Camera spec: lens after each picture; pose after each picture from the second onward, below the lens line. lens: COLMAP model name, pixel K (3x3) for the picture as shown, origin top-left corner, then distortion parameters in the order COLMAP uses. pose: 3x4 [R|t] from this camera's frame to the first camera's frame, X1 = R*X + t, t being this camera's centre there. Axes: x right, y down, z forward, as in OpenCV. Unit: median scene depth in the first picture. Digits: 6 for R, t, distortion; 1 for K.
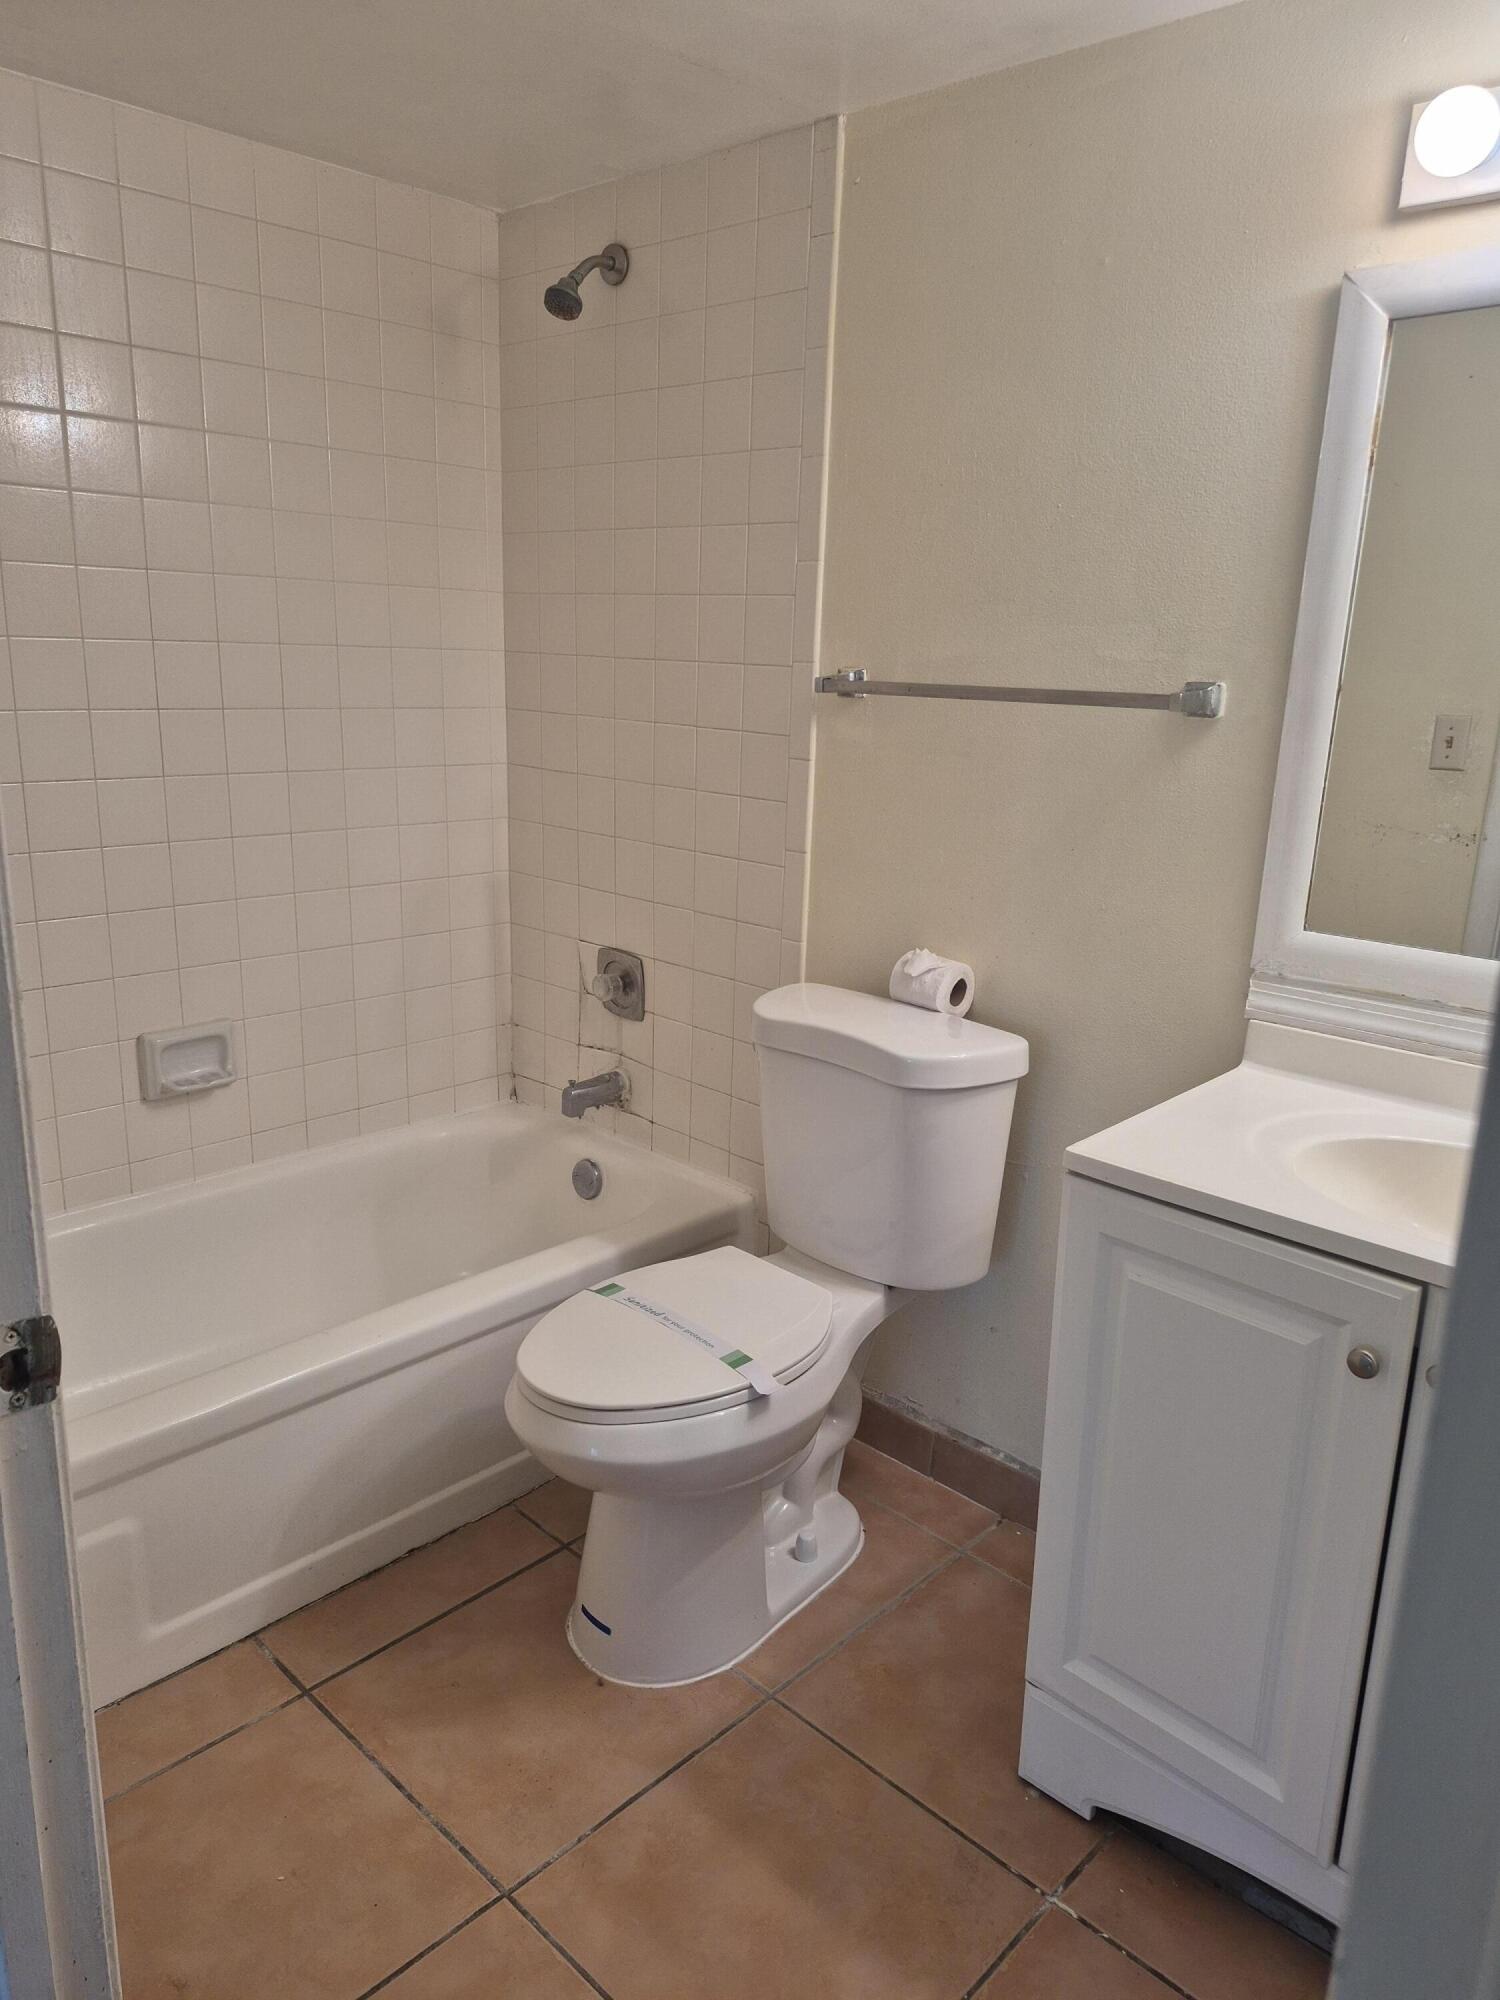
lens RADIAL K [[1373.5, 0, 748.4], [0, 1373.5, 996.5], [0, 0, 1]] dist [-0.011620, -0.013444]
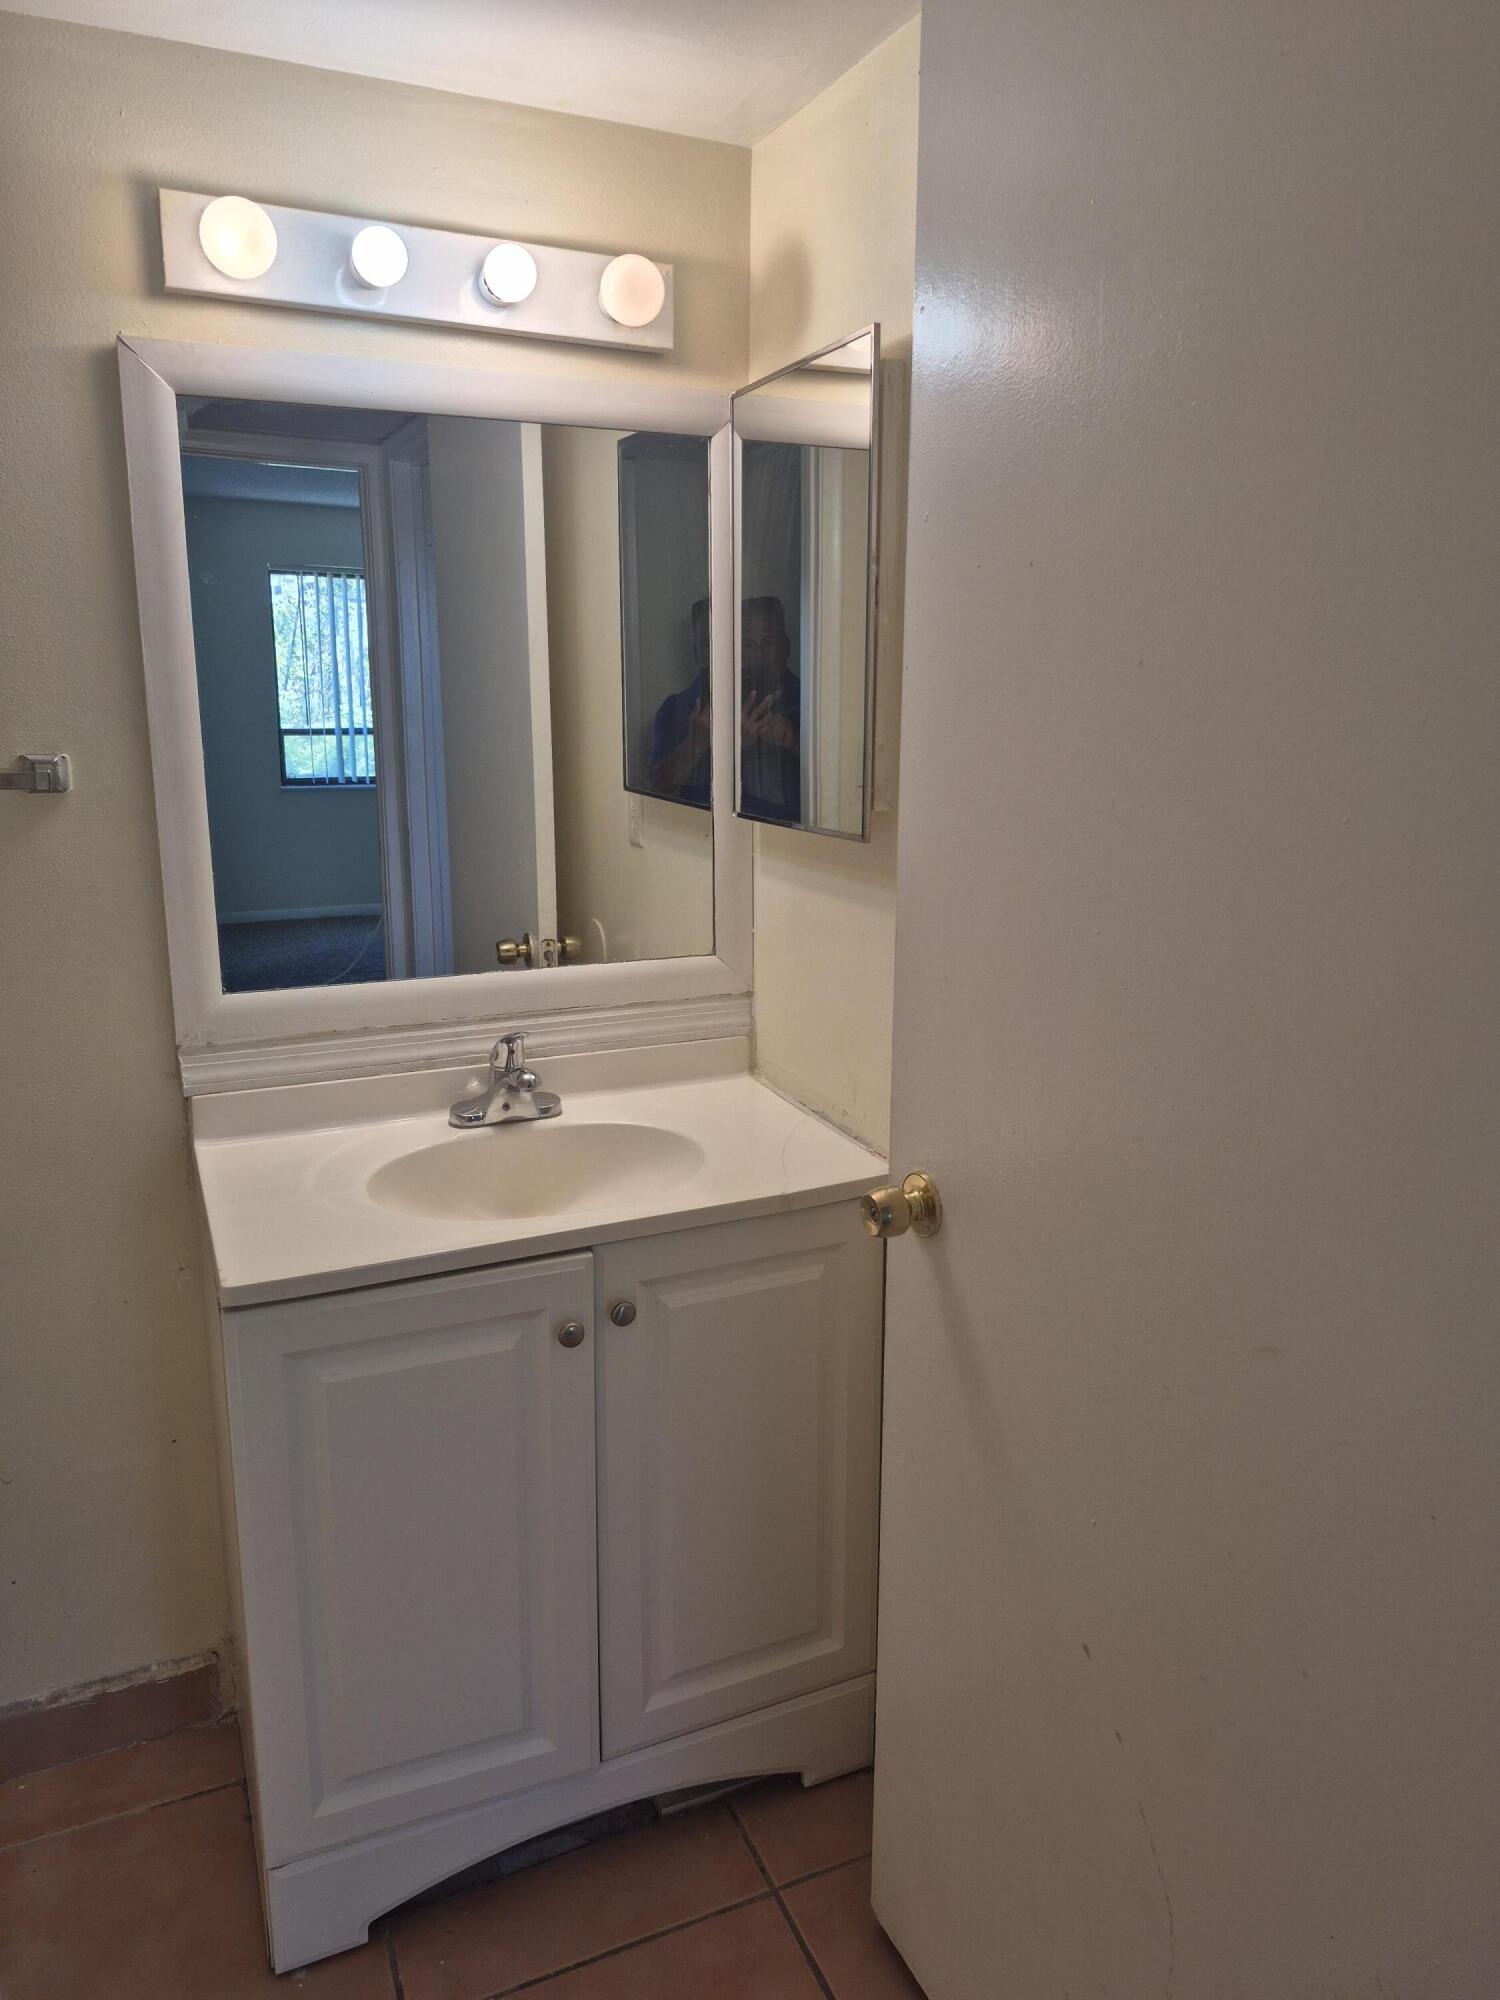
lens RADIAL K [[1373.5, 0, 773.5], [0, 1373.5, 953.4], [0, 0, 1]] dist [-0.011620, -0.013444]
pose [[0.347180, -0.202017, 0.915781, -0.379064], [0.226476, 0.965680, 0.127165, -0.118956], [-0.910041, 0.163253, 0.381016, 0.266527]]
